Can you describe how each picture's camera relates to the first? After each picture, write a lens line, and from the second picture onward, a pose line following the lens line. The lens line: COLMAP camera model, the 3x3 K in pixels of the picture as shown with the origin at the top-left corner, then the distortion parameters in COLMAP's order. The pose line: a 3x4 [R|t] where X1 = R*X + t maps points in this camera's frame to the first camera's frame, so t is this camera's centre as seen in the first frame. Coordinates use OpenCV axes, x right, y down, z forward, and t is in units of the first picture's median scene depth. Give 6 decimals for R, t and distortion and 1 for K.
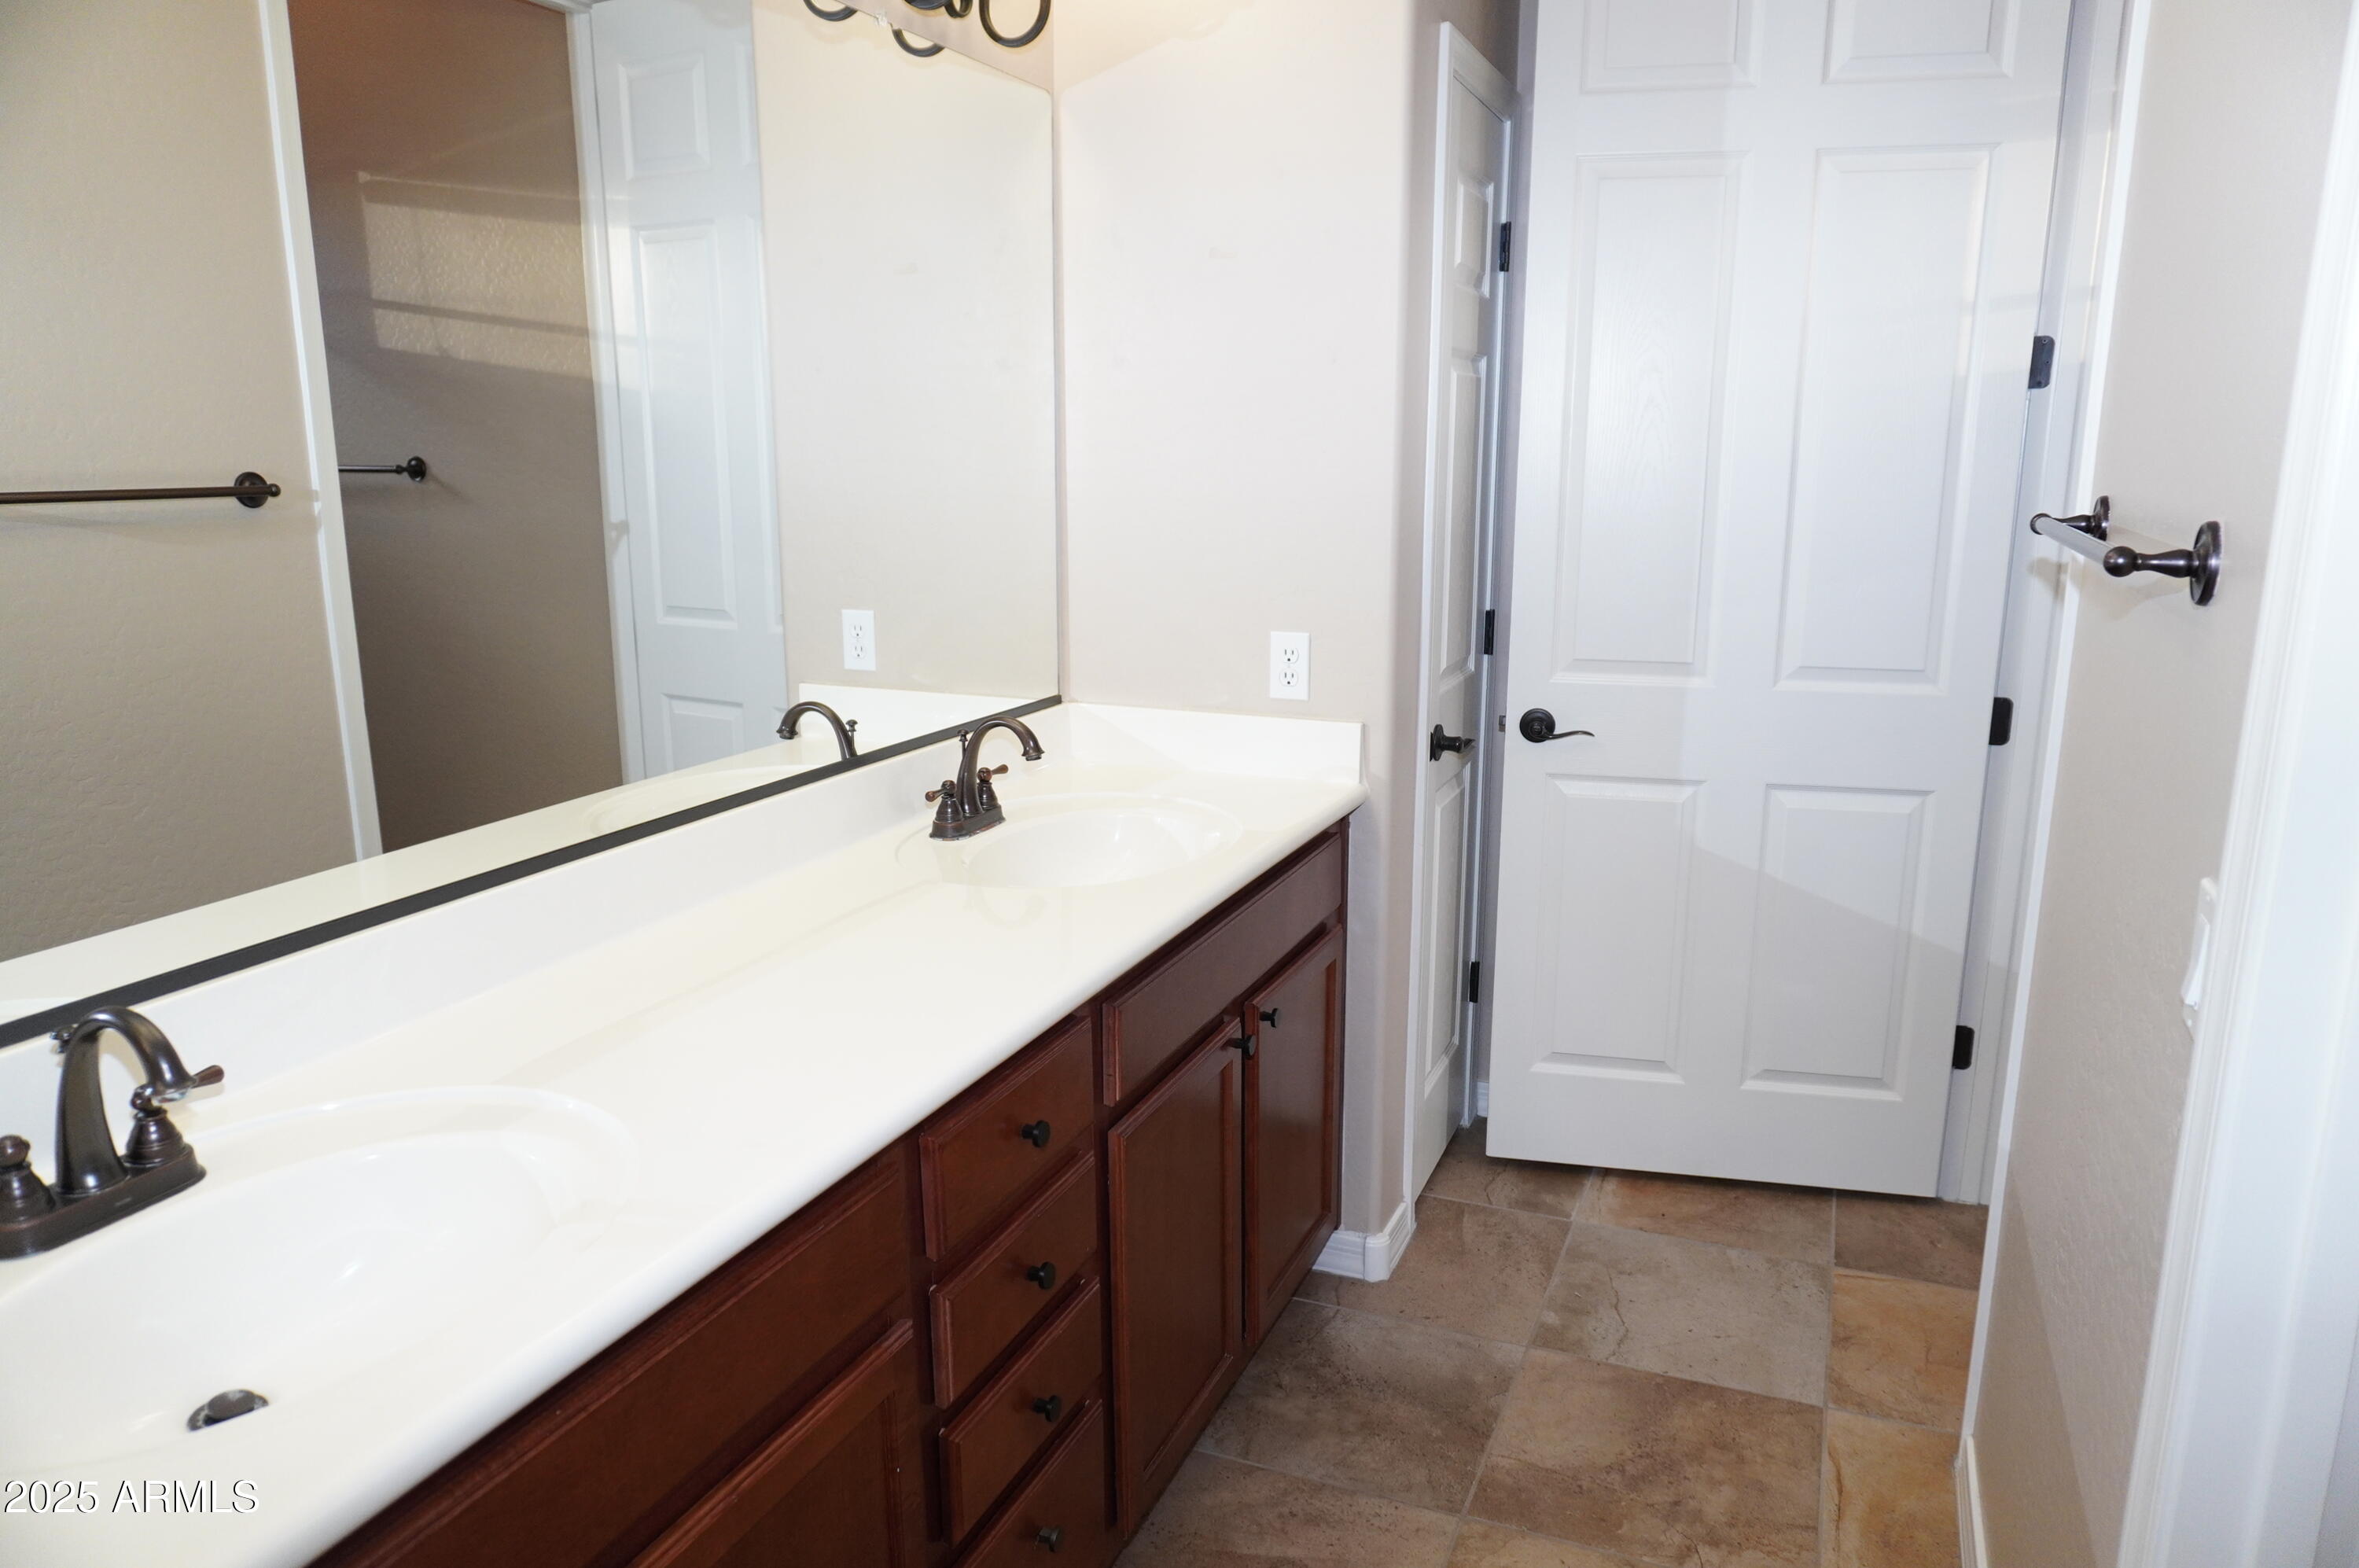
lens RADIAL K [[1558.9, 0, 1179.5], [0, 1558.9, 784.0], [0, 0, 1]] dist [-0.072953, 0.041528]
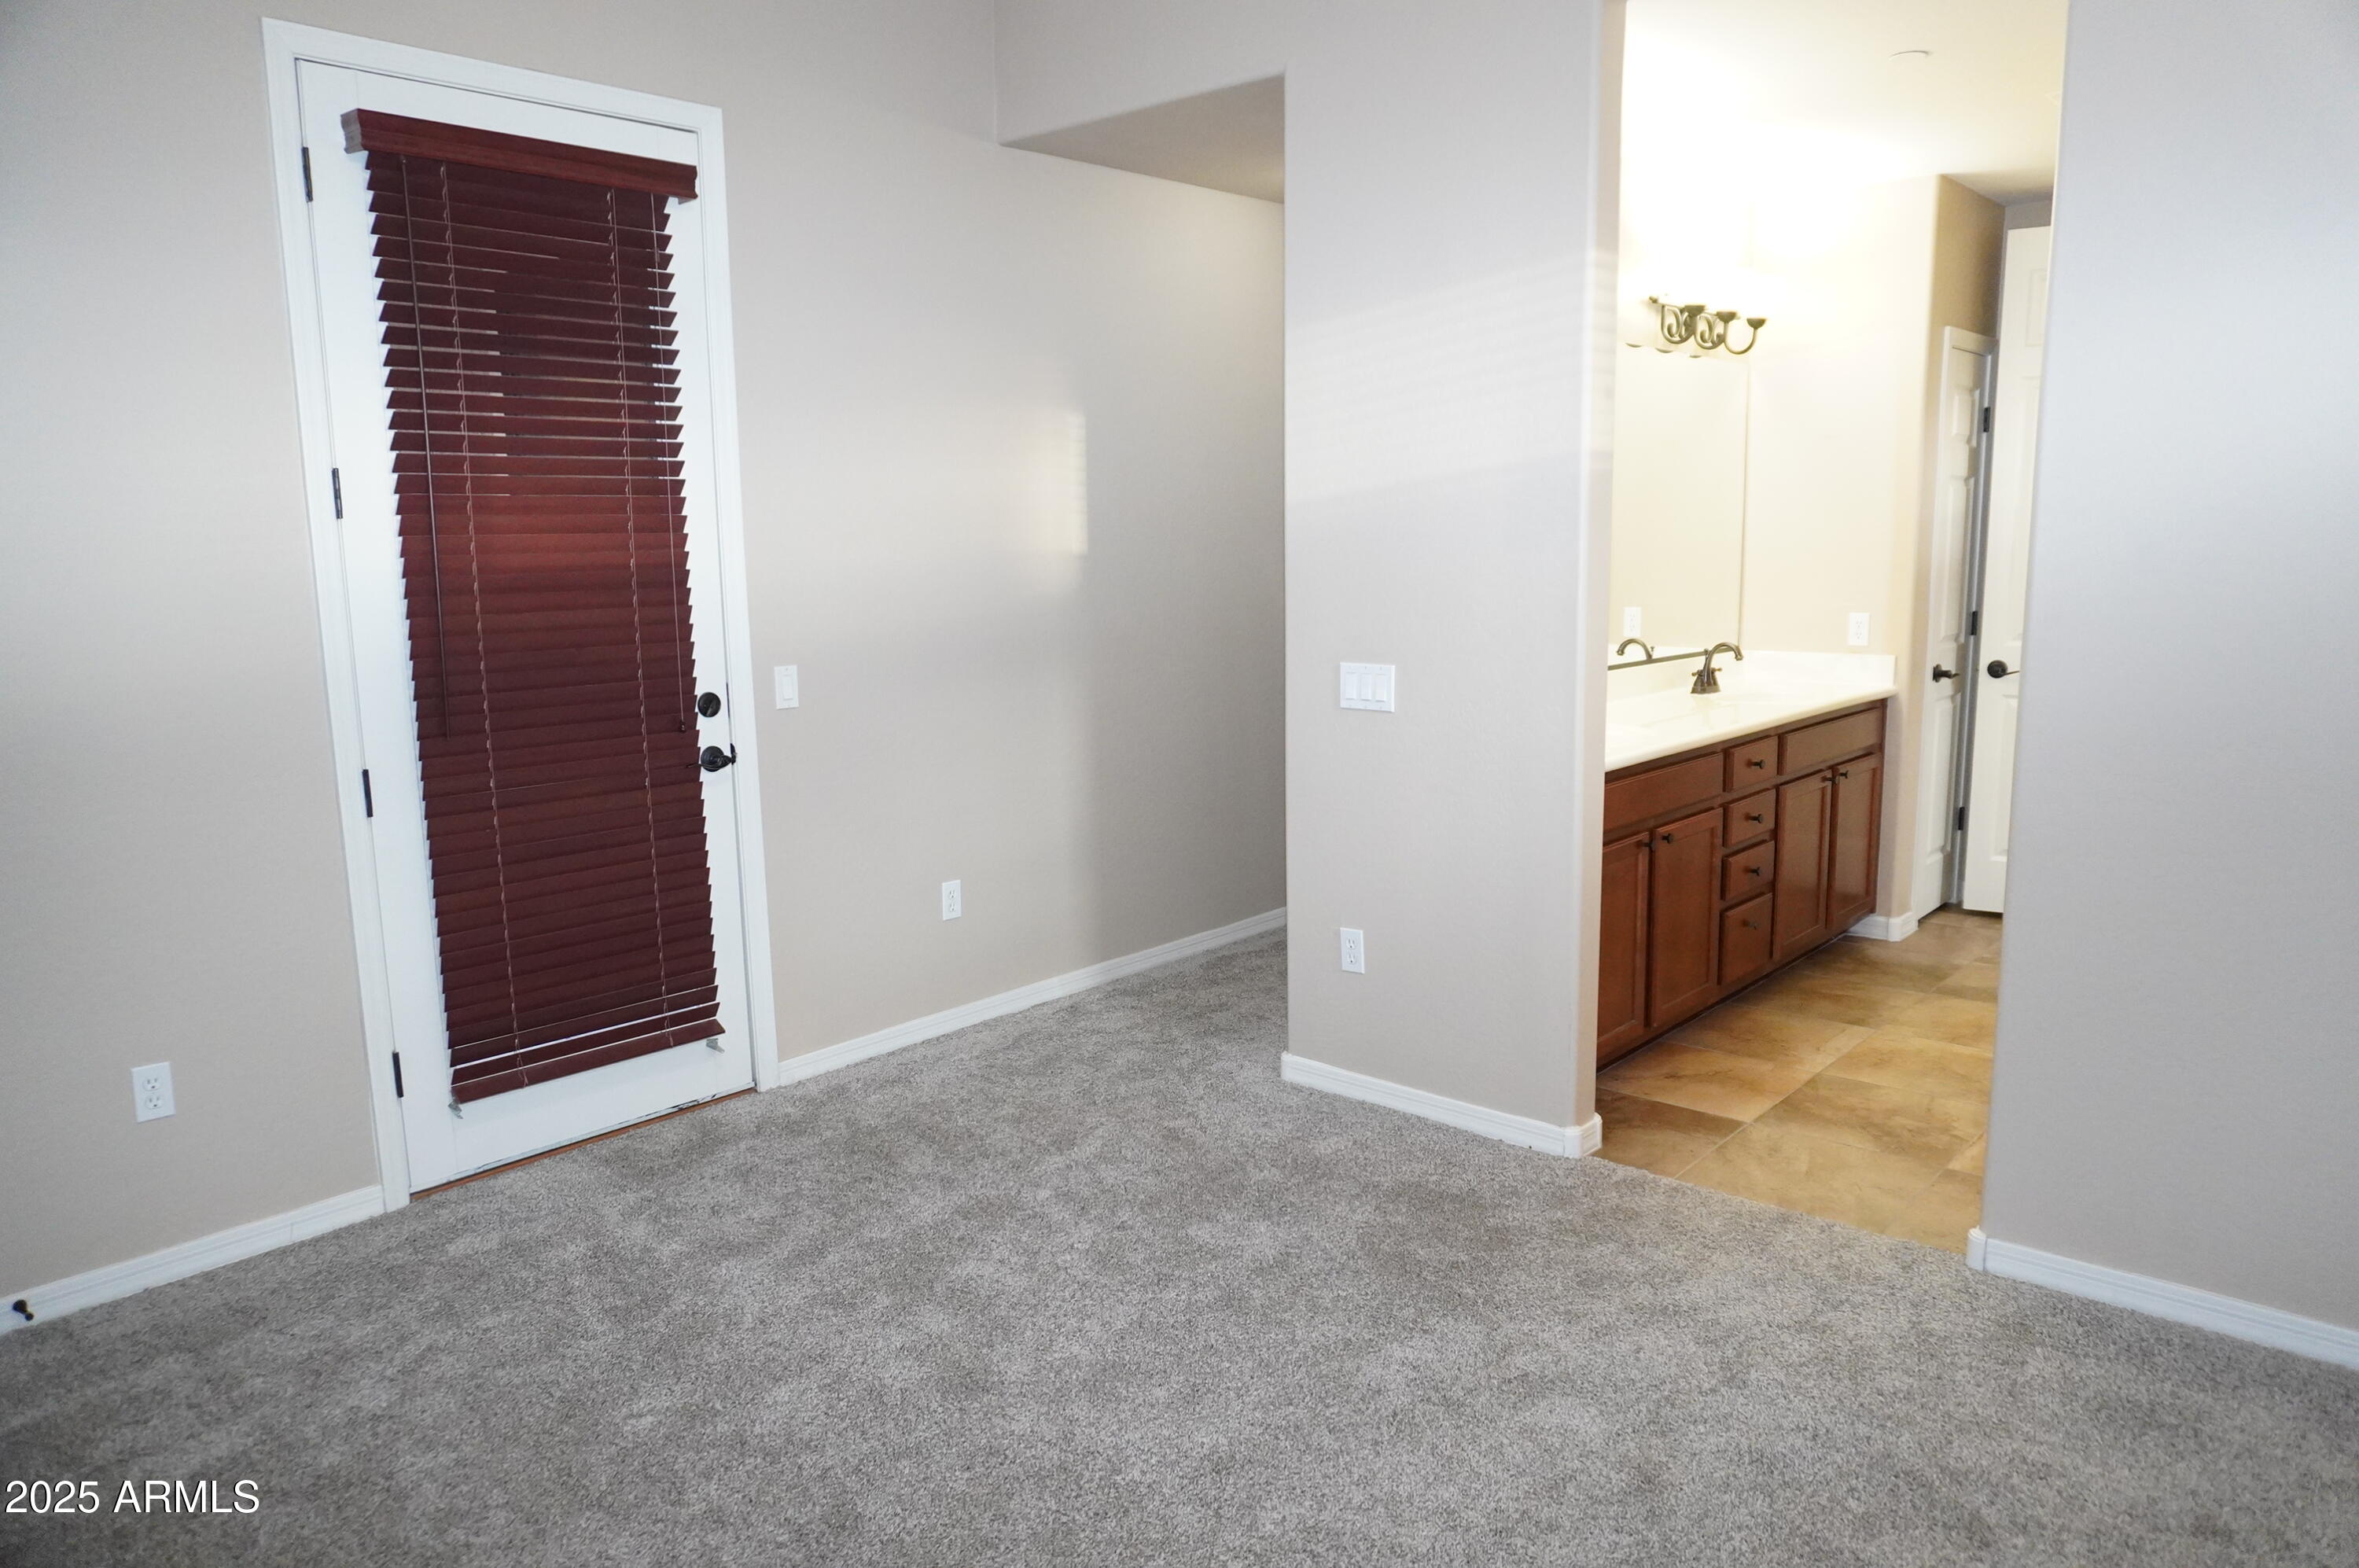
lens RADIAL K [[1559.3, 0, 1179.5], [0, 1559.3, 784.0], [0, 0, 1]] dist [-0.057156, 0.032278]
pose [[0.942469, 0.041158, -0.331749, -0.092069], [-0.059739, 0.997153, -0.046003, 0.278787], [0.328911, 0.063175, 0.942245, -1.225629]]
